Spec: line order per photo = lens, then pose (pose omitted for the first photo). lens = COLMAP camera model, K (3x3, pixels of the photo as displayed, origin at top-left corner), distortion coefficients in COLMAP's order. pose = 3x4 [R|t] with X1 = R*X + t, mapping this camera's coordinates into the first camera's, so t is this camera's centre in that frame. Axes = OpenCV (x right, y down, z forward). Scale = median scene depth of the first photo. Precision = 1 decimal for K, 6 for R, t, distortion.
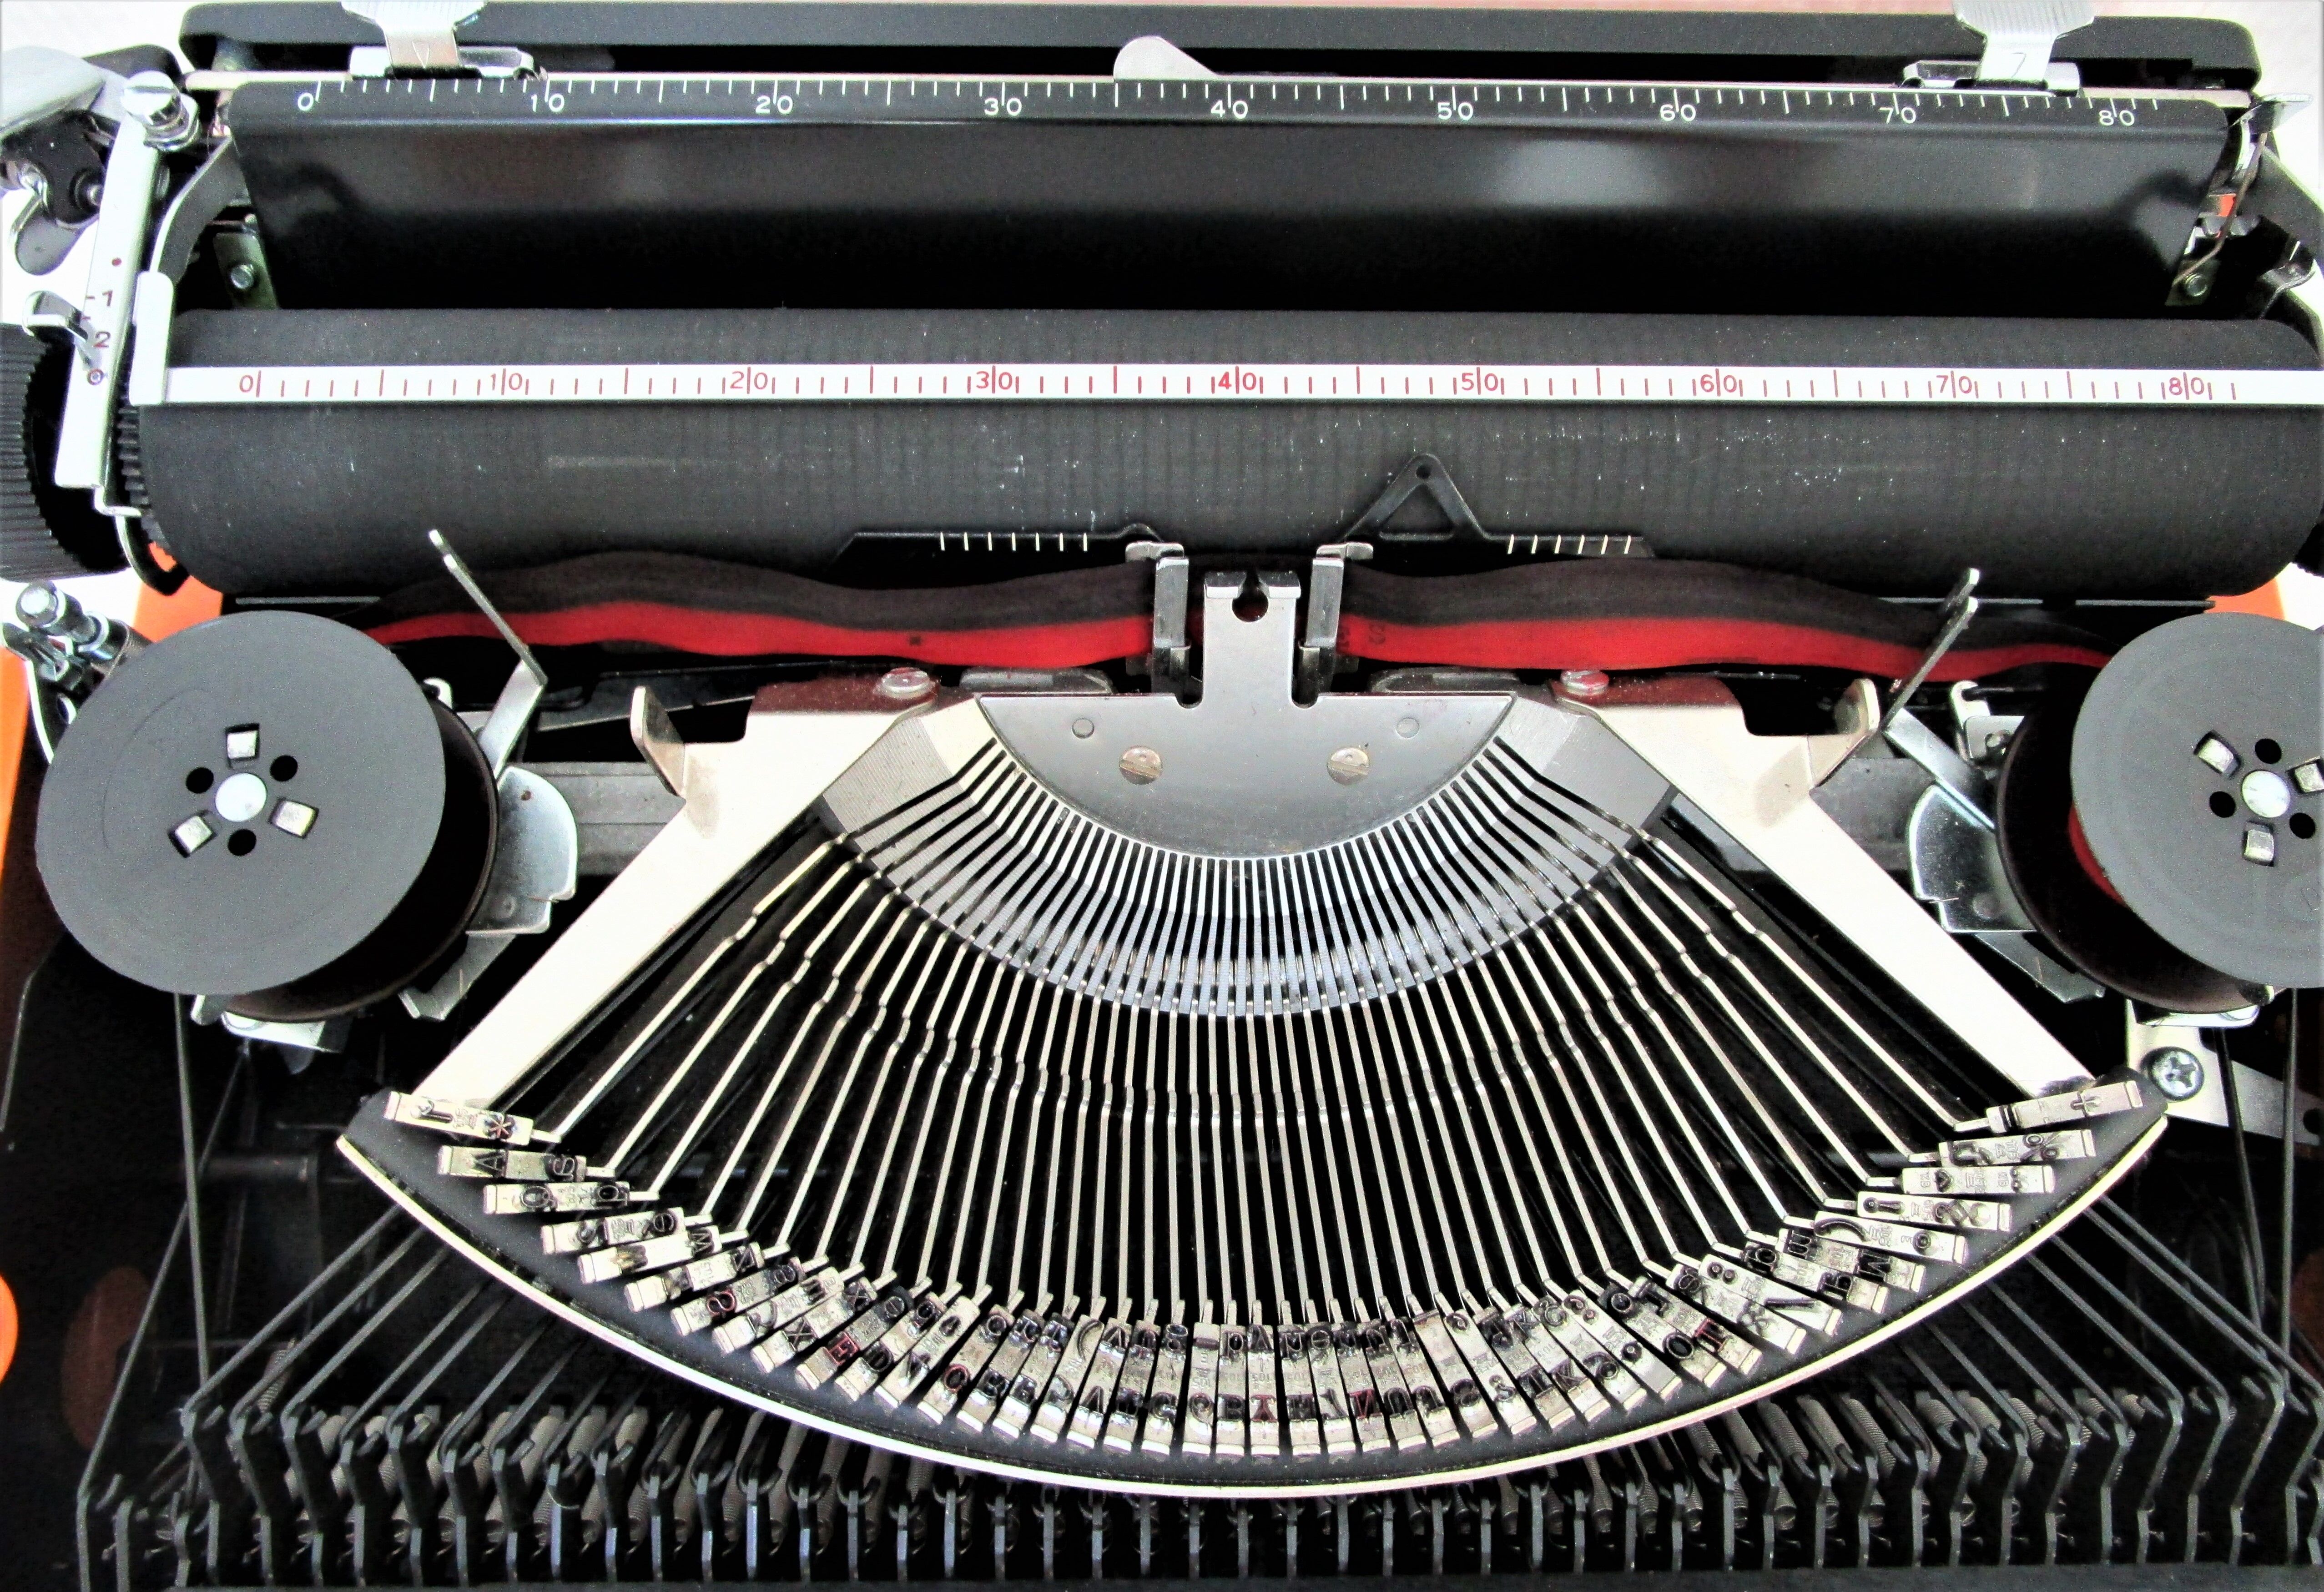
lens RADIAL K [[1515.4, 0, 1162.0], [0, 1515.4, 796.0], [0, 0, 1]] dist [-0.014810, -0.000055]
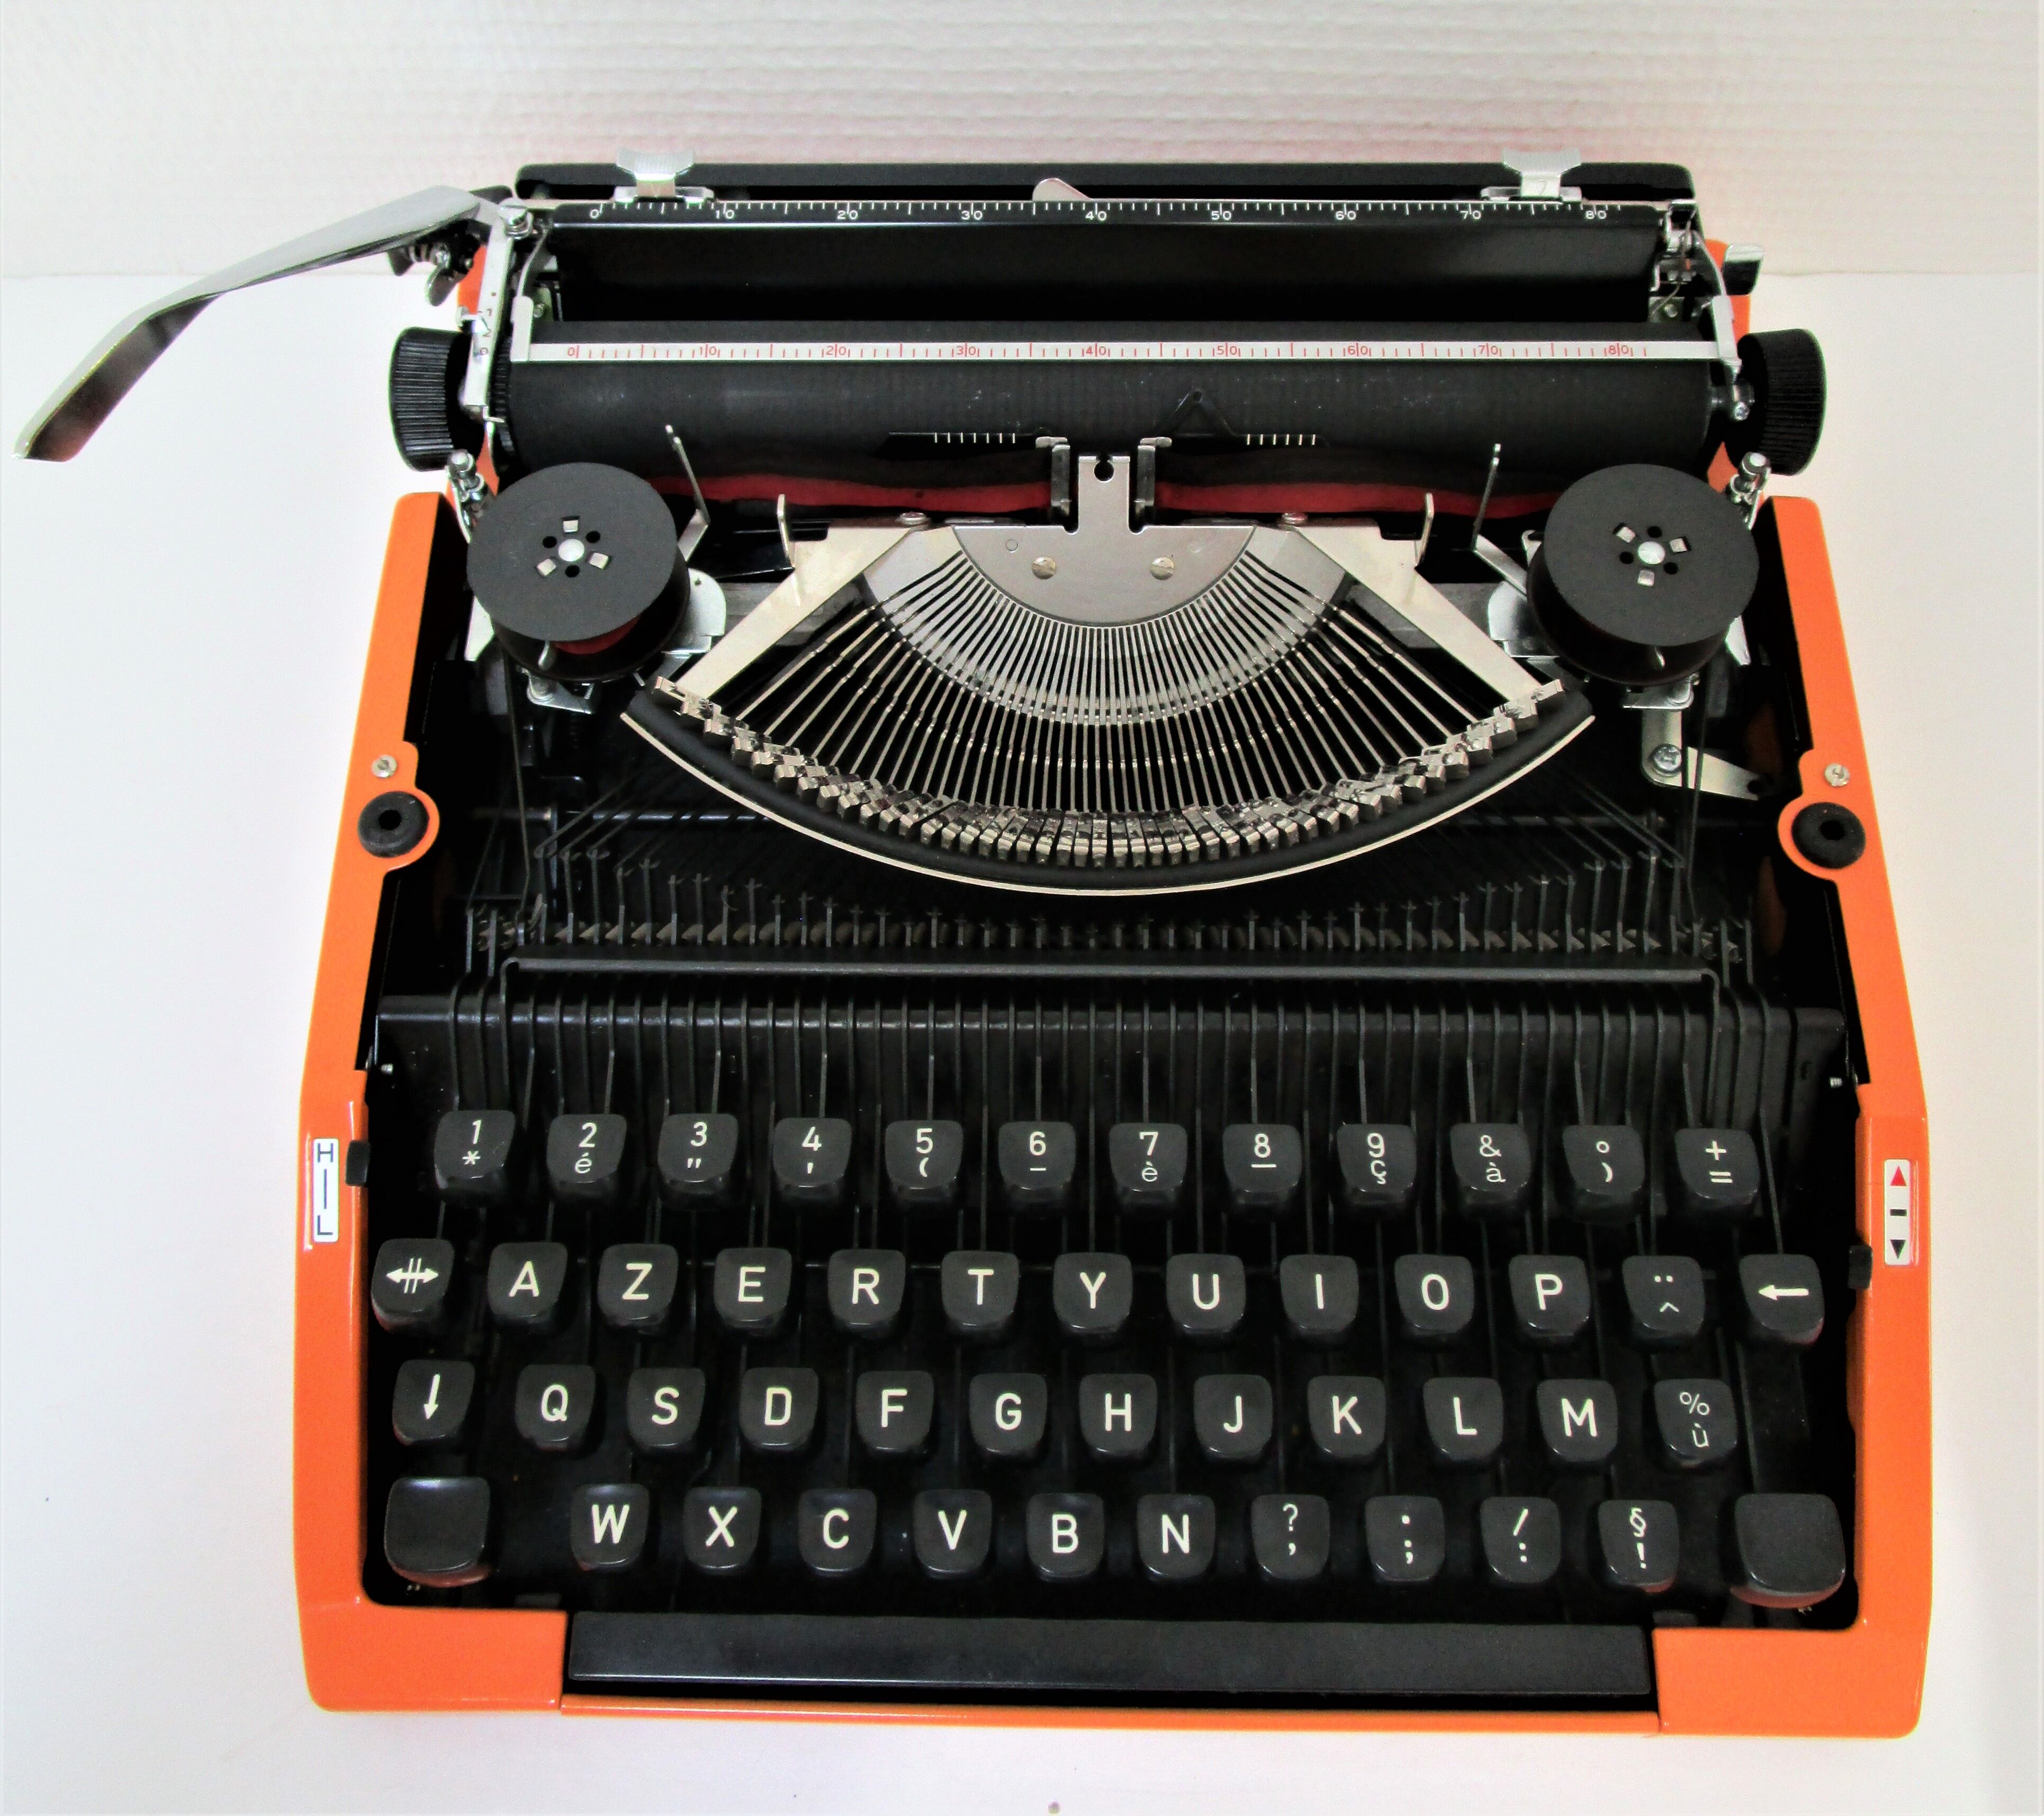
lens RADIAL K [[2015.8, 0, 1045.9], [0, 2015.8, 909.7], [0, 0, 1]] dist [0.005508, -0.017701]
pose [[0.999278, 0.004310, -0.037749, 0.080233], [-0.009839, 0.989009, -0.147529, 0.736178], [0.036698, 0.147794, 0.988337, -1.288536]]
